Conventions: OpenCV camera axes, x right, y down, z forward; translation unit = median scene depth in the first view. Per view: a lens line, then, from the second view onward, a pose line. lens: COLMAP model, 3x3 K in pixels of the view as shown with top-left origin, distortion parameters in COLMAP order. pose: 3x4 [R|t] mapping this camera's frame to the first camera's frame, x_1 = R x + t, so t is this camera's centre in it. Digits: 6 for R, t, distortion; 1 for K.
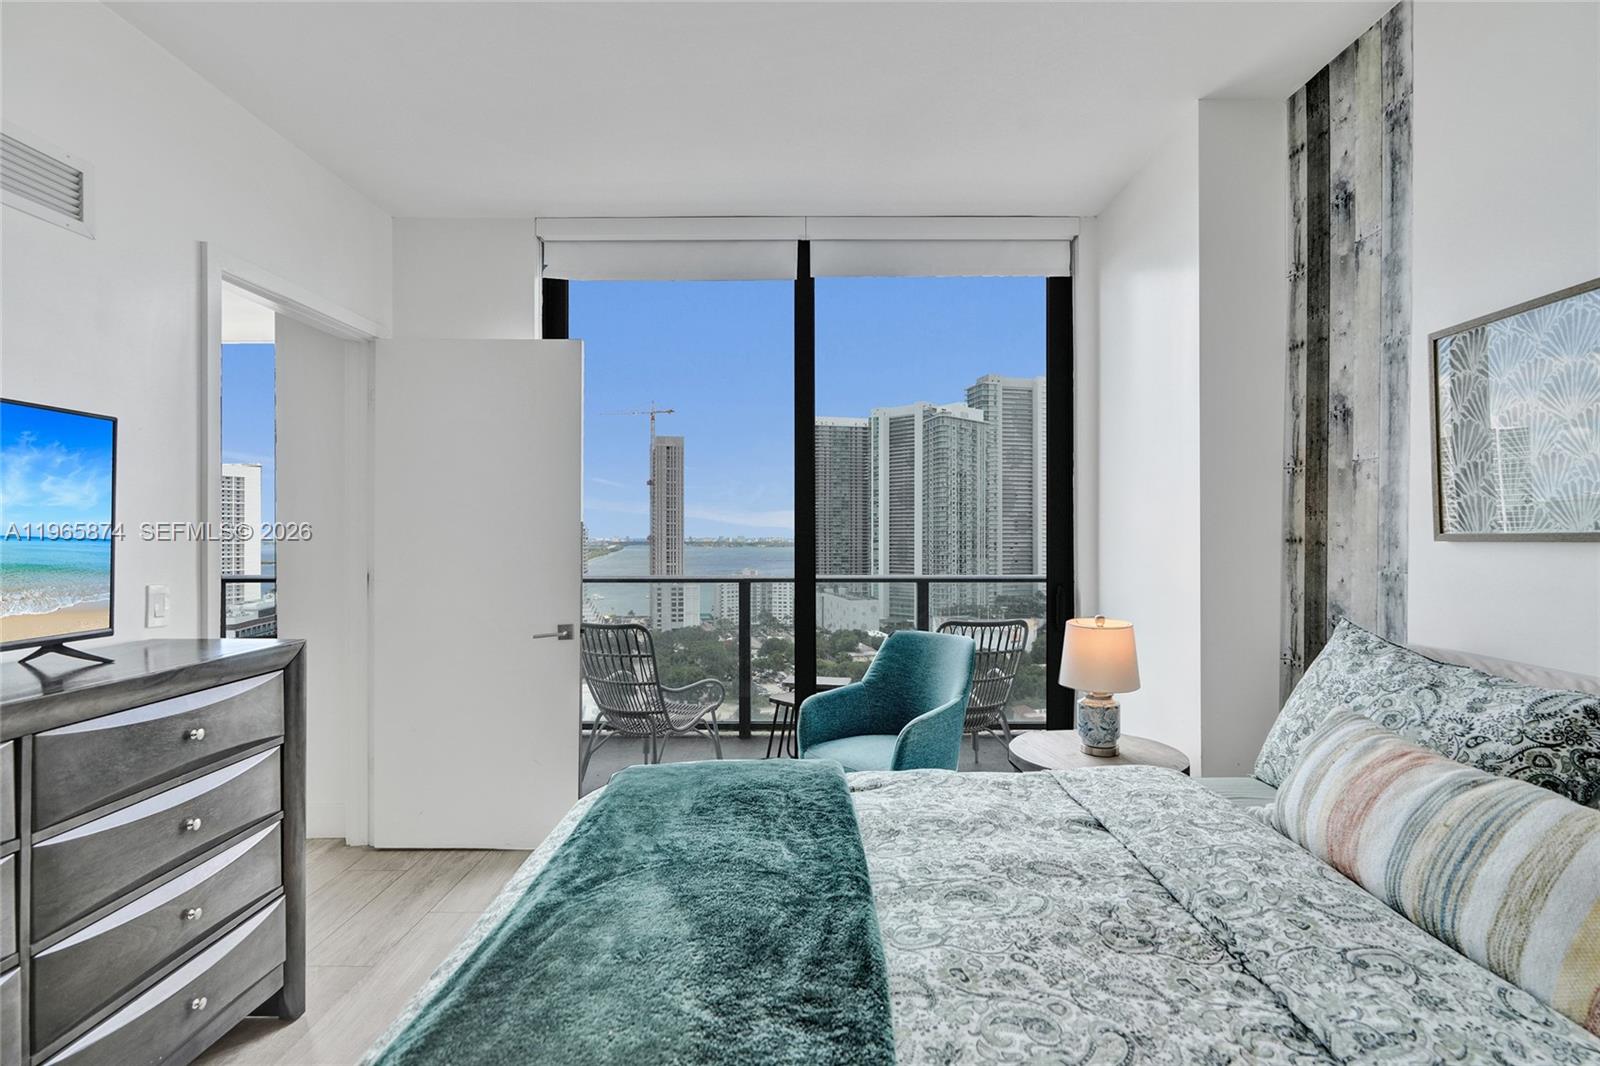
lens RADIAL K [[760.9, 0, 809.1], [0, 760.9, 535.6], [0, 0, 1]] dist [-0.010006, 0.000185]
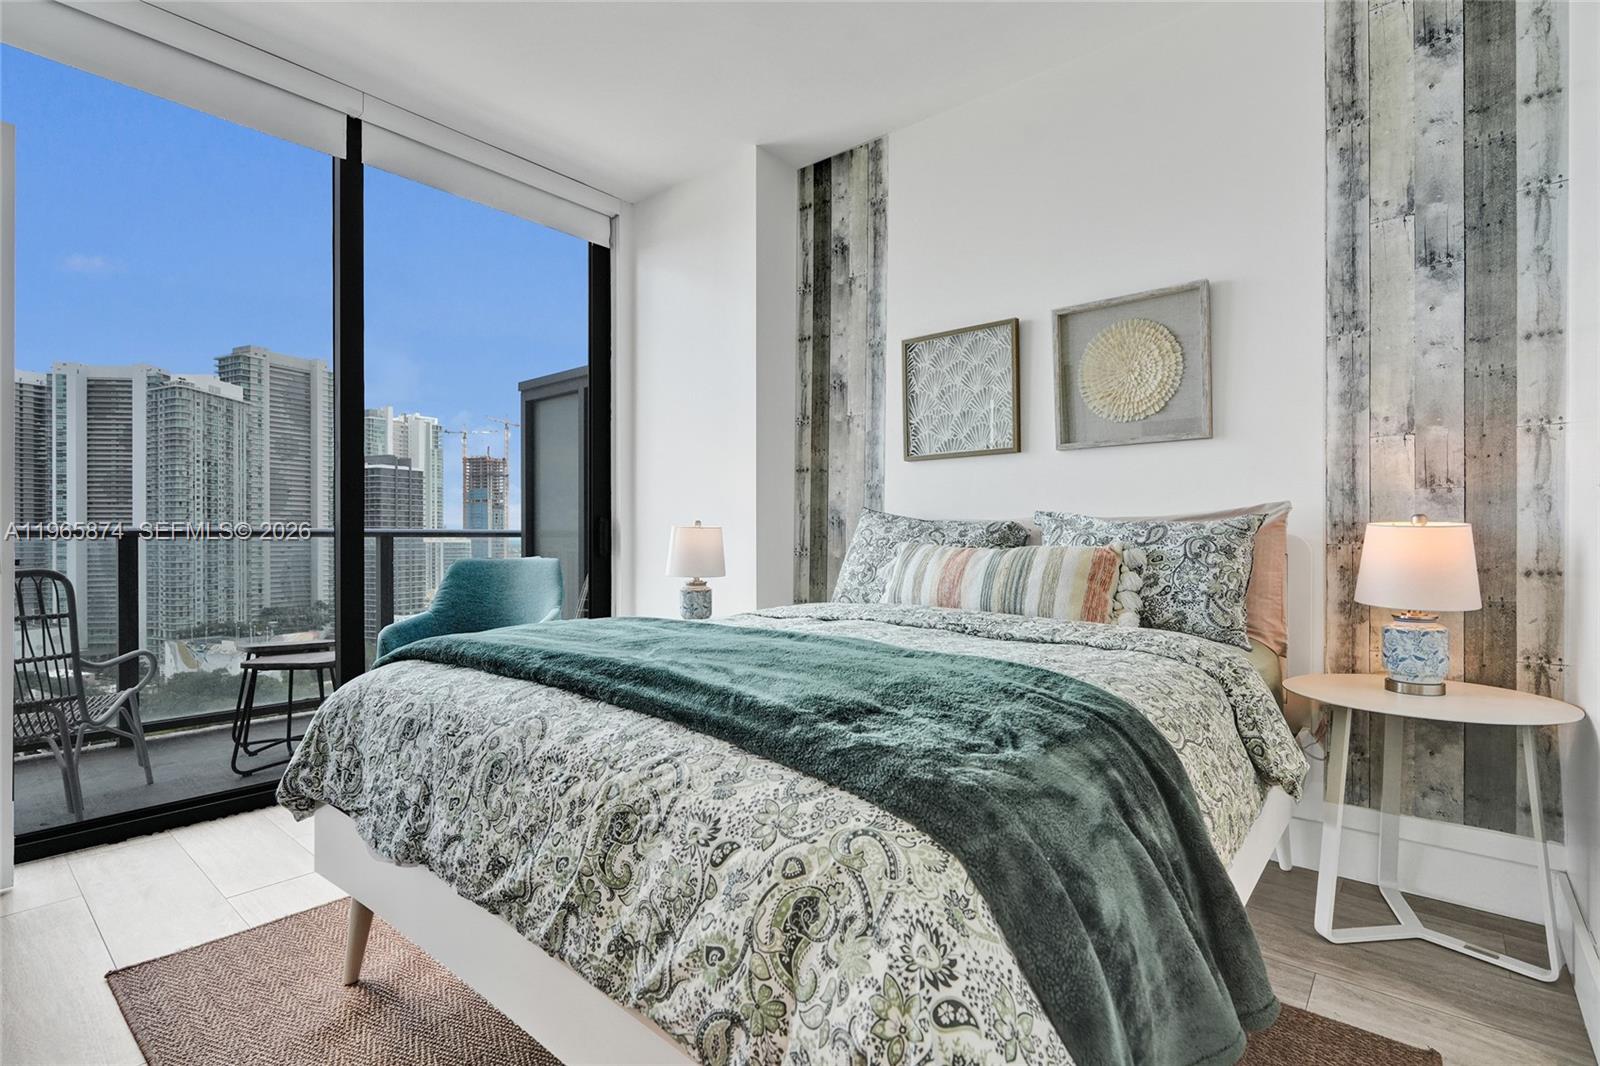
lens RADIAL K [[747.2, 0, 813.3], [0, 747.2, 539.1], [0, 0, 1]] dist [-0.005355, -0.000242]
pose [[0.635334, -0.000595, 0.772237, -0.522769], [0.000493, 1.000000, 0.000365, 0.155513], [-0.772237, 0.000149, 0.635334, 0.065609]]
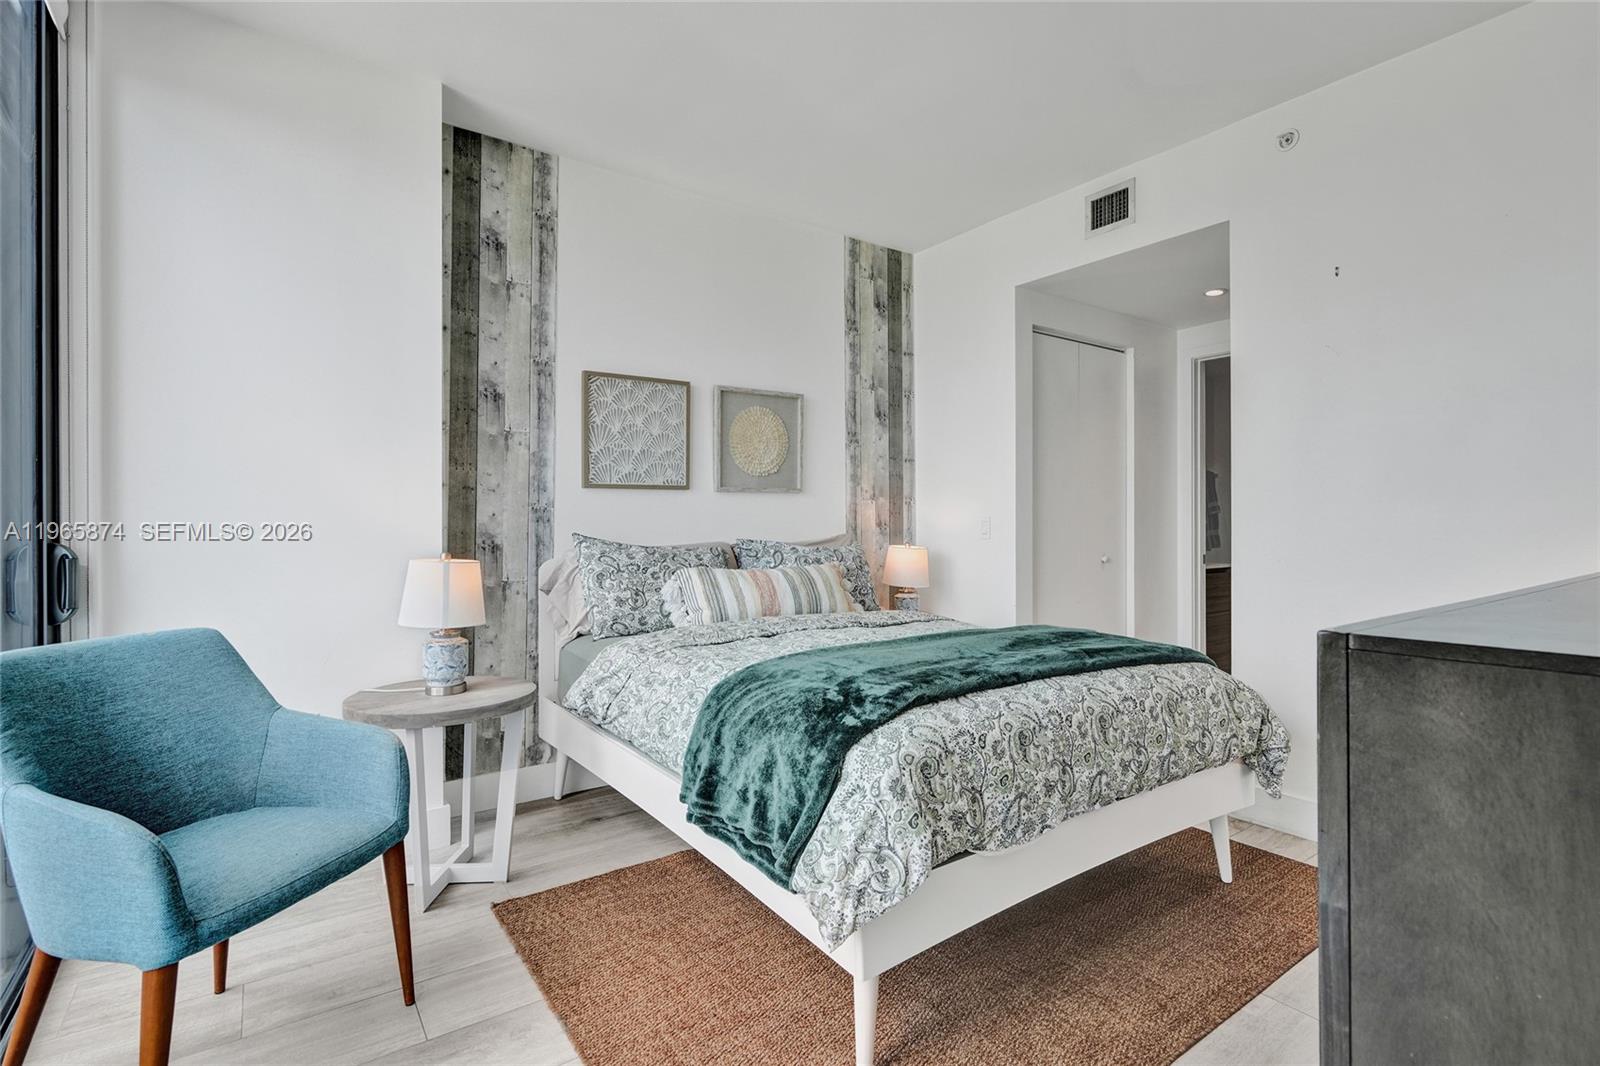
lens RADIAL K [[749.6, 0, 799.6], [0, 749.6, 520.7], [0, 0, 1]] dist [-0.002066, 0.000133]
pose [[-0.575141, 0.005383, 0.818036, -0.760681], [0.005179, 0.999982, -0.002939, 0.078529], [-0.818038, 0.002546, -0.575159, 1.348631]]
